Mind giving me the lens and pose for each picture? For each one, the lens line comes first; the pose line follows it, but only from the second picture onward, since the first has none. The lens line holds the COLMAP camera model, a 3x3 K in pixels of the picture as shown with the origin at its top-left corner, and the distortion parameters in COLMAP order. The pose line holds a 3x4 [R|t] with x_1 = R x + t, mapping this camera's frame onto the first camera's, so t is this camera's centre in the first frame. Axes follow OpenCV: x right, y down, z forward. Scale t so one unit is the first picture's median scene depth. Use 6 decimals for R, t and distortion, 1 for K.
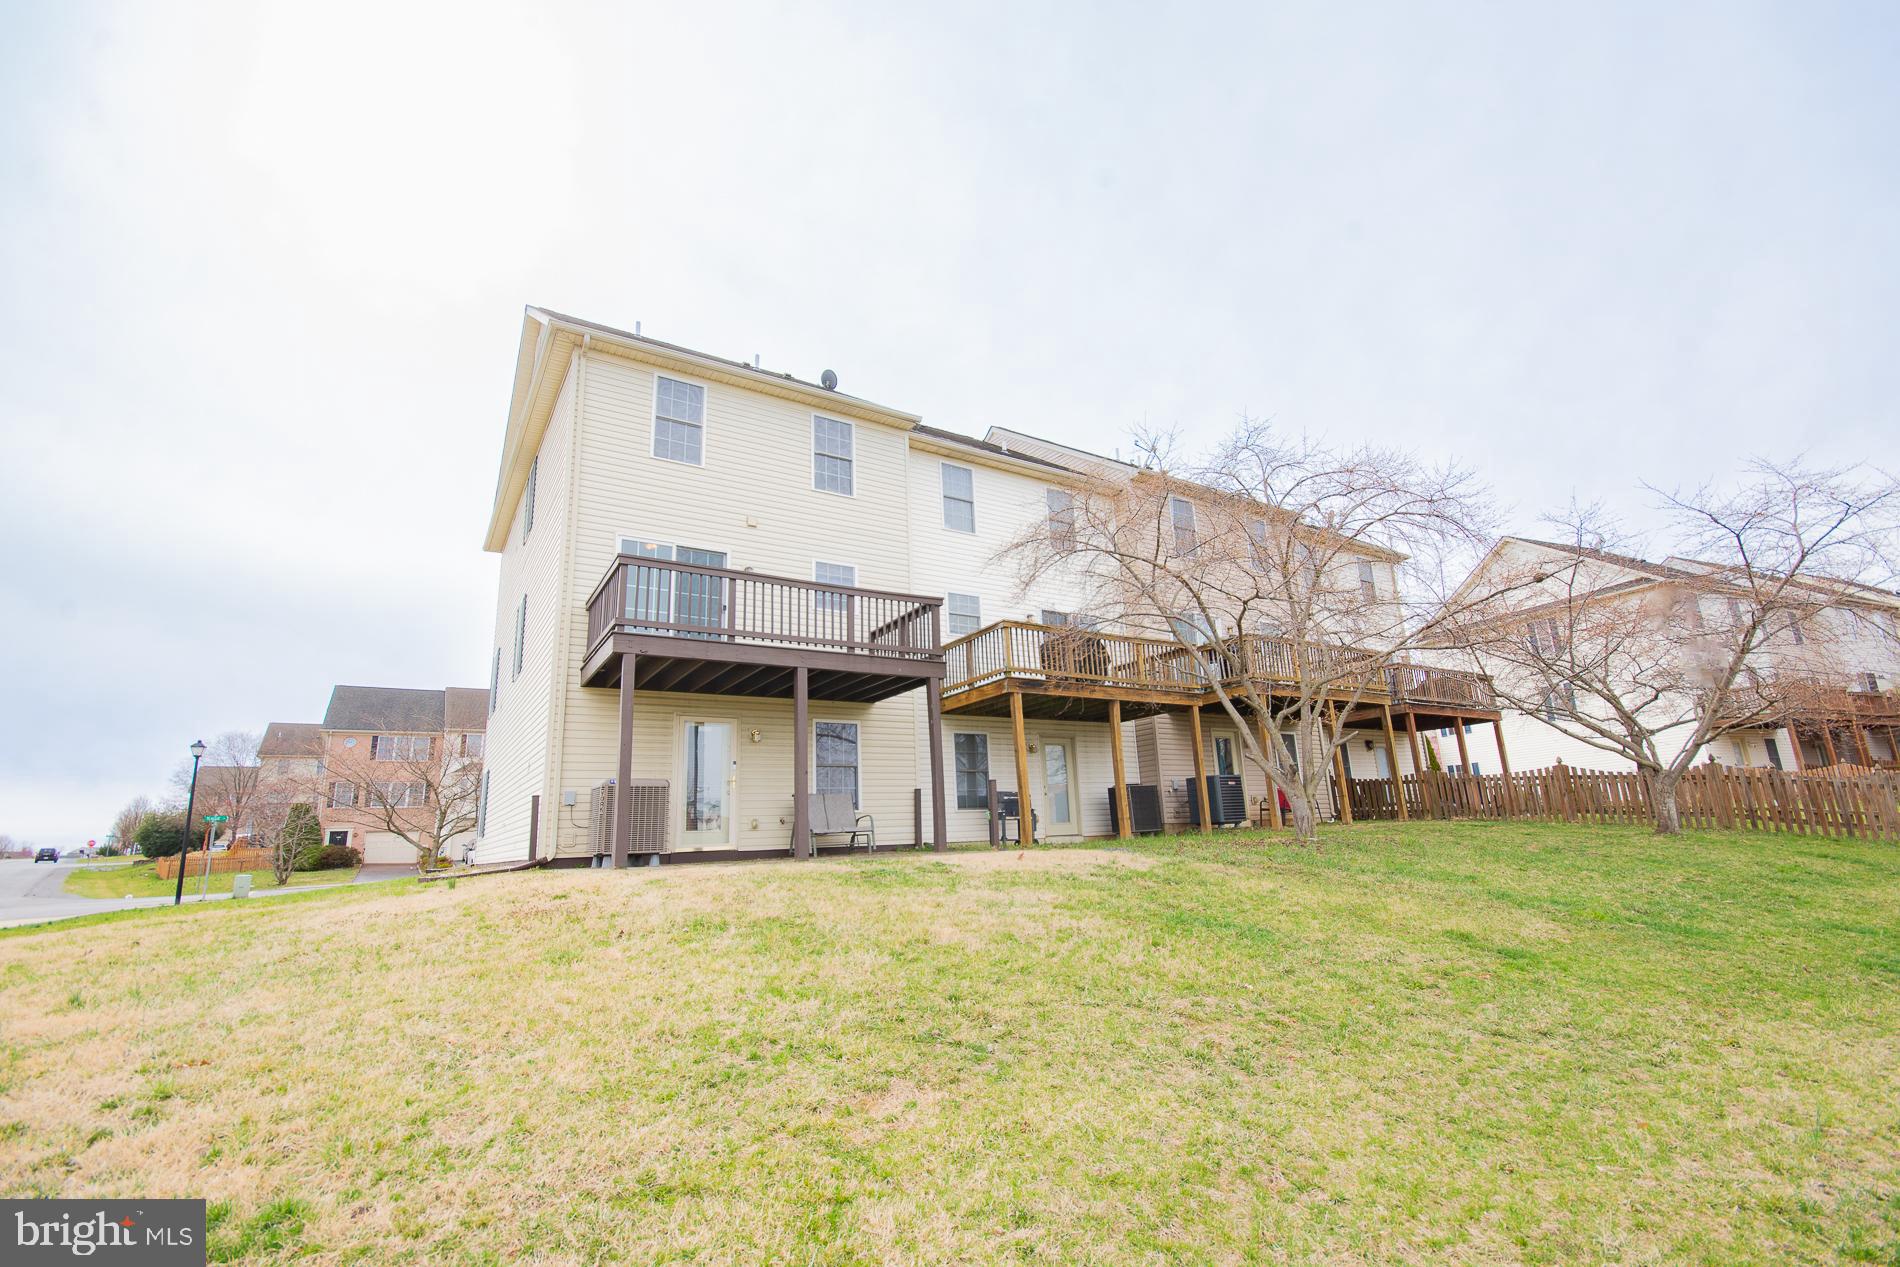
lens RADIAL K [[842.6, 0, 948.6], [0, 842.6, 633.8], [0, 0, 1]] dist [0.001374, -0.000321]
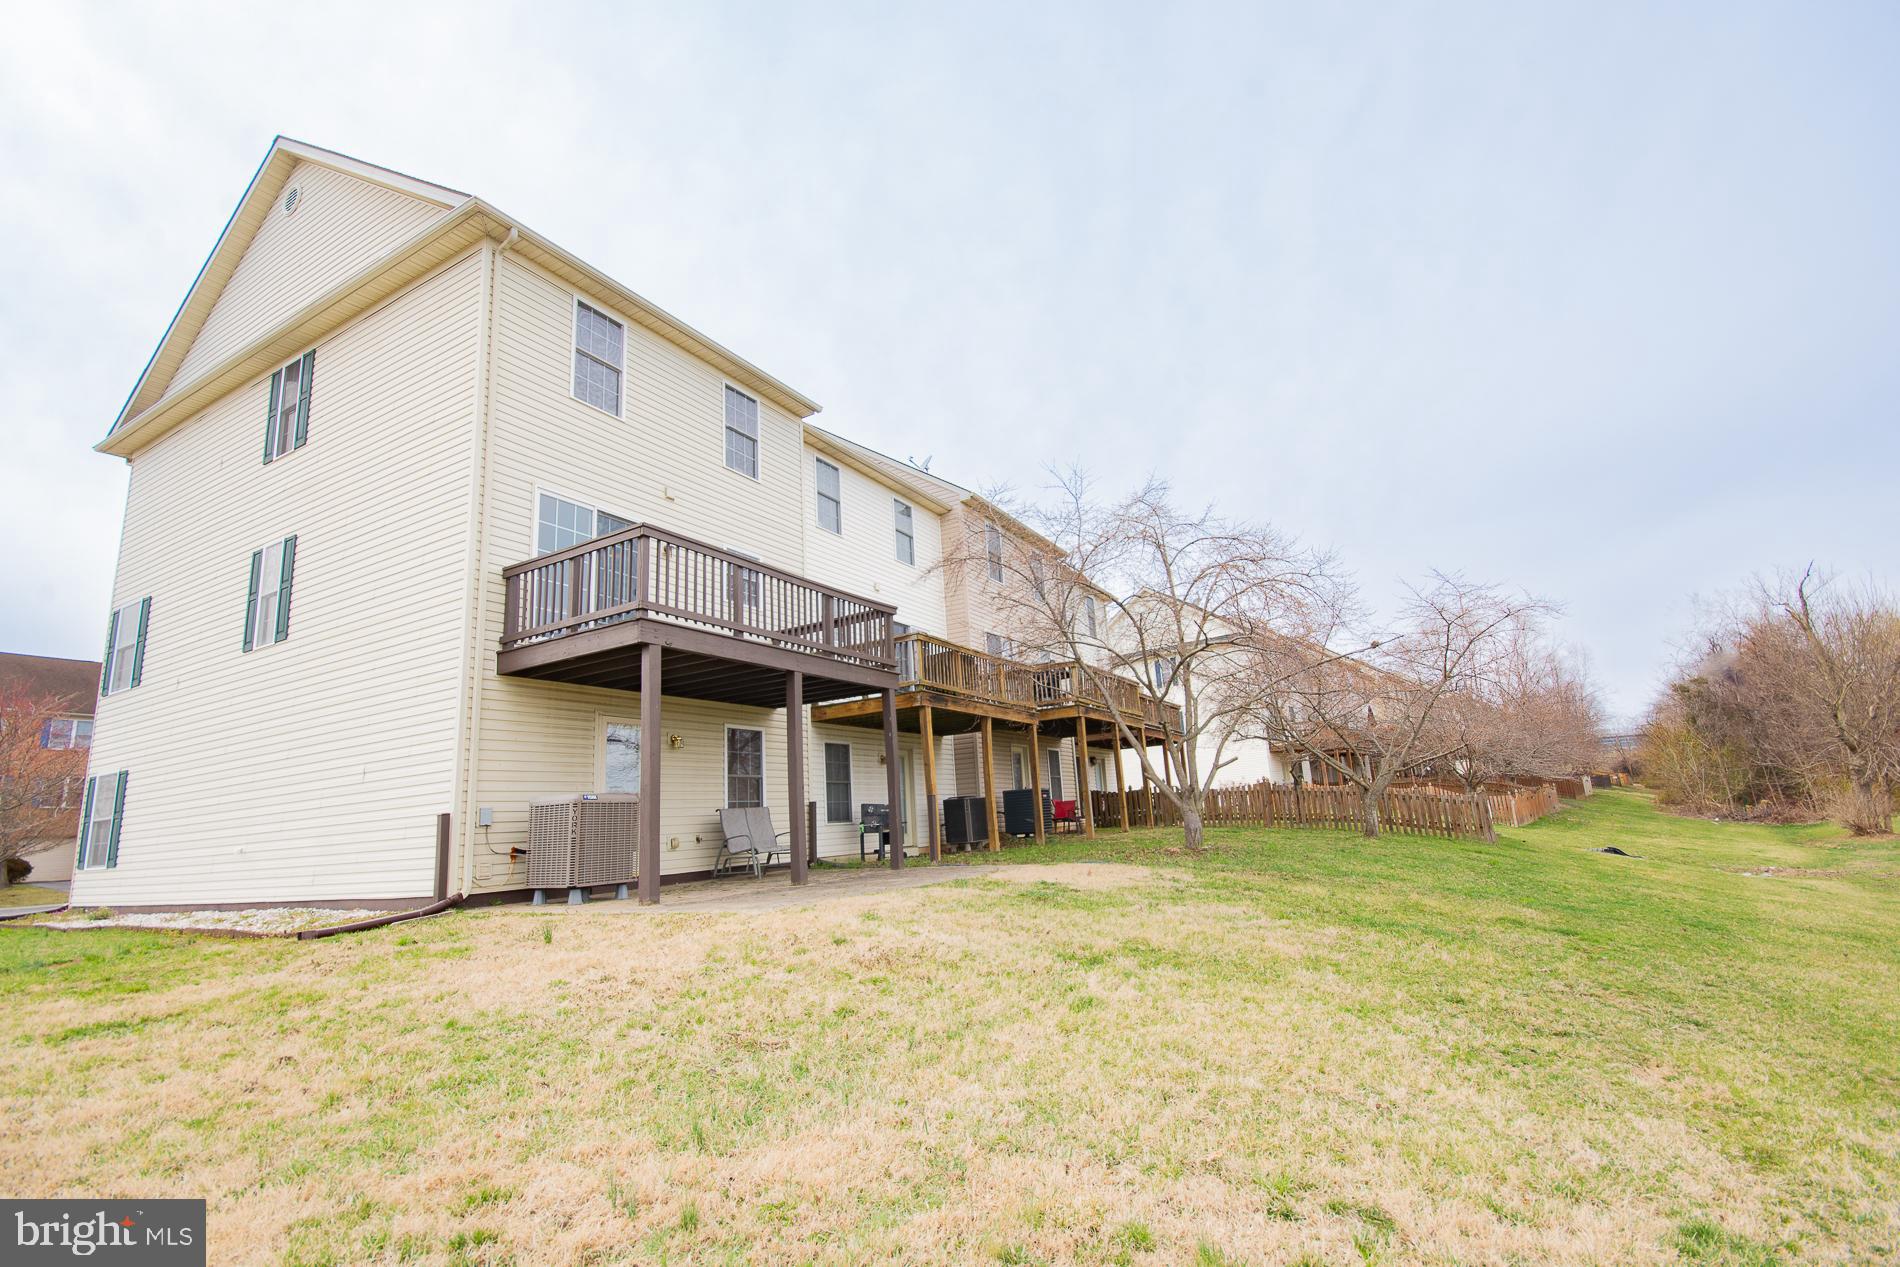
lens RADIAL K [[862.6, 0, 945.9], [0, 862.6, 634.3], [0, 0, 1]] dist [-0.000881, -0.000103]
pose [[0.887272, 0.089395, 0.452502, -0.374303], [-0.090275, 0.995722, -0.019698, 0.002865], [-0.452327, -0.023372, 0.891546, 0.079290]]
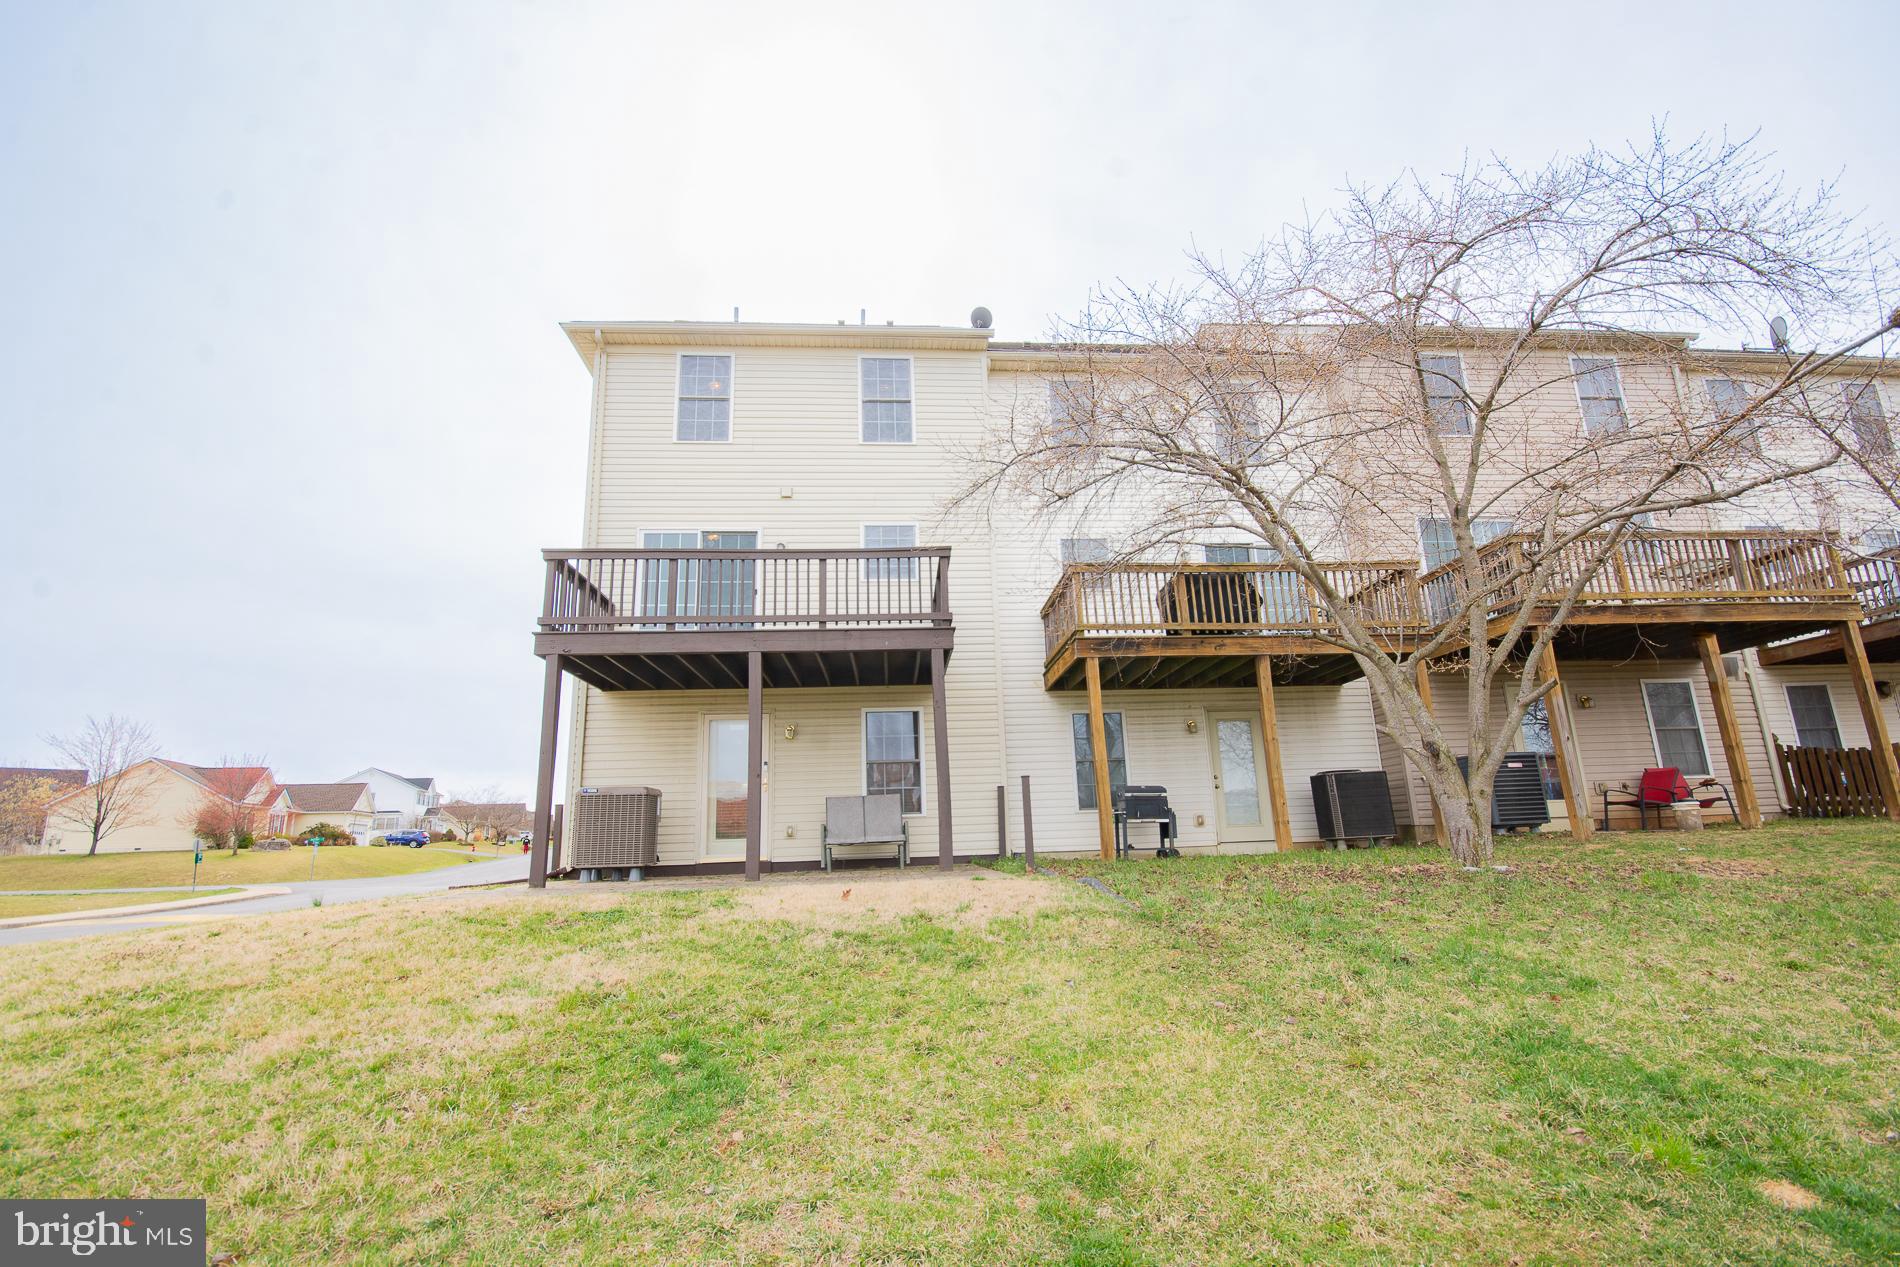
lens RADIAL K [[872.0, 0, 949.5], [0, 872.0, 635.3], [0, 0, 1]] dist [0.000365, -0.000008]
pose [[0.885595, -0.097970, -0.454009, 0.327318], [0.108991, 0.994041, -0.001903, 0.038155], [0.451490, -0.047798, 0.890995, 0.251908]]
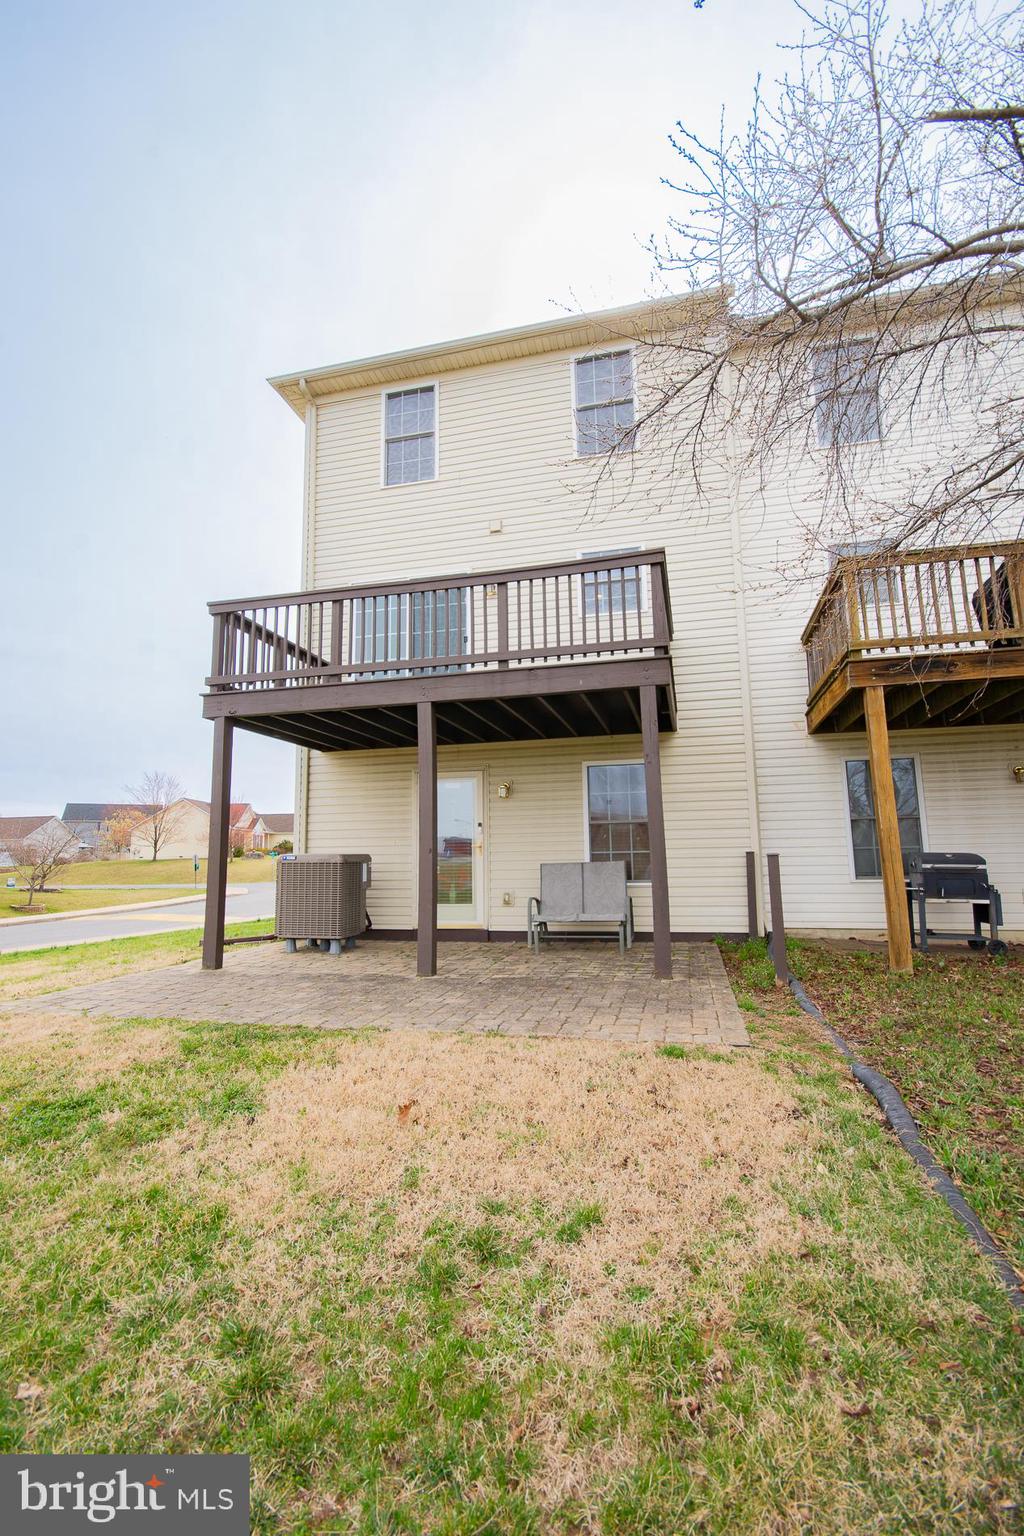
lens RADIAL K [[677.5, 0, 513.4], [0, 677.5, 768.2], [0, 0, 1]] dist [0.001059, -0.000548]
pose [[0.694256, -0.066737, -0.716628, 0.231457], [0.158951, 0.985323, 0.062229, 0.058367], [0.701957, -0.157112, 0.694674, 0.530849]]
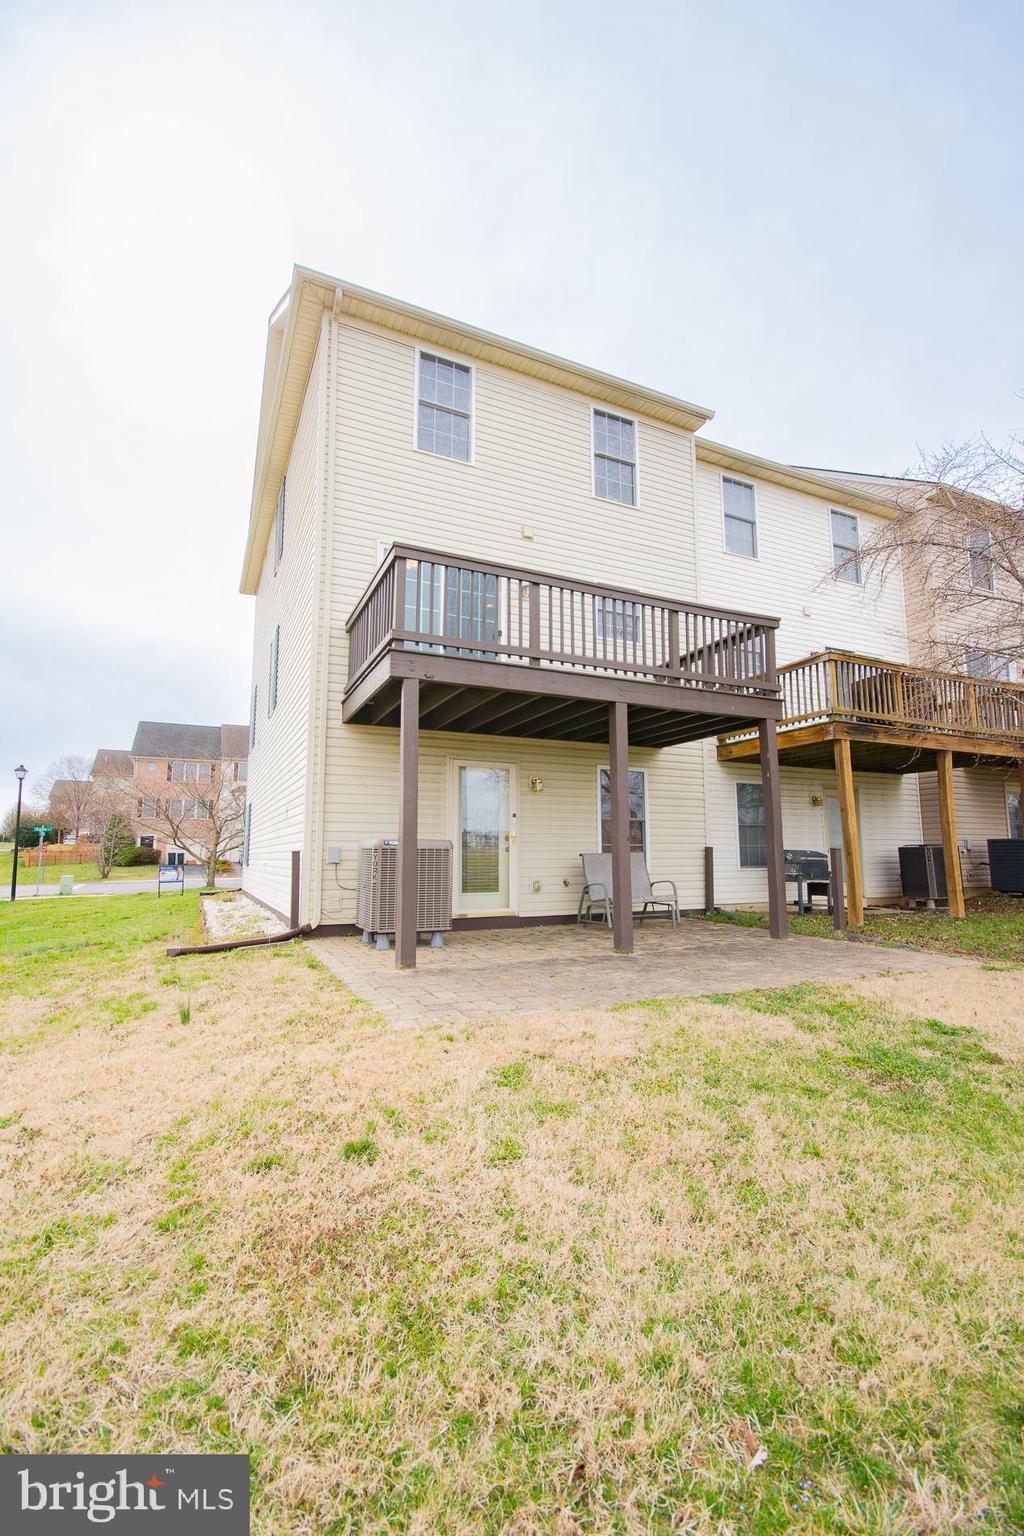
lens RADIAL K [[672.8, 0, 515.5], [0, 672.8, 765.6], [0, 0, 1]] dist [0.007605, -0.010667]
pose [[0.991089, 0.024744, -0.130883, -0.152655], [-0.009600, 0.993308, 0.115095, 0.022375], [0.132855, -0.112812, 0.984694, 0.308361]]
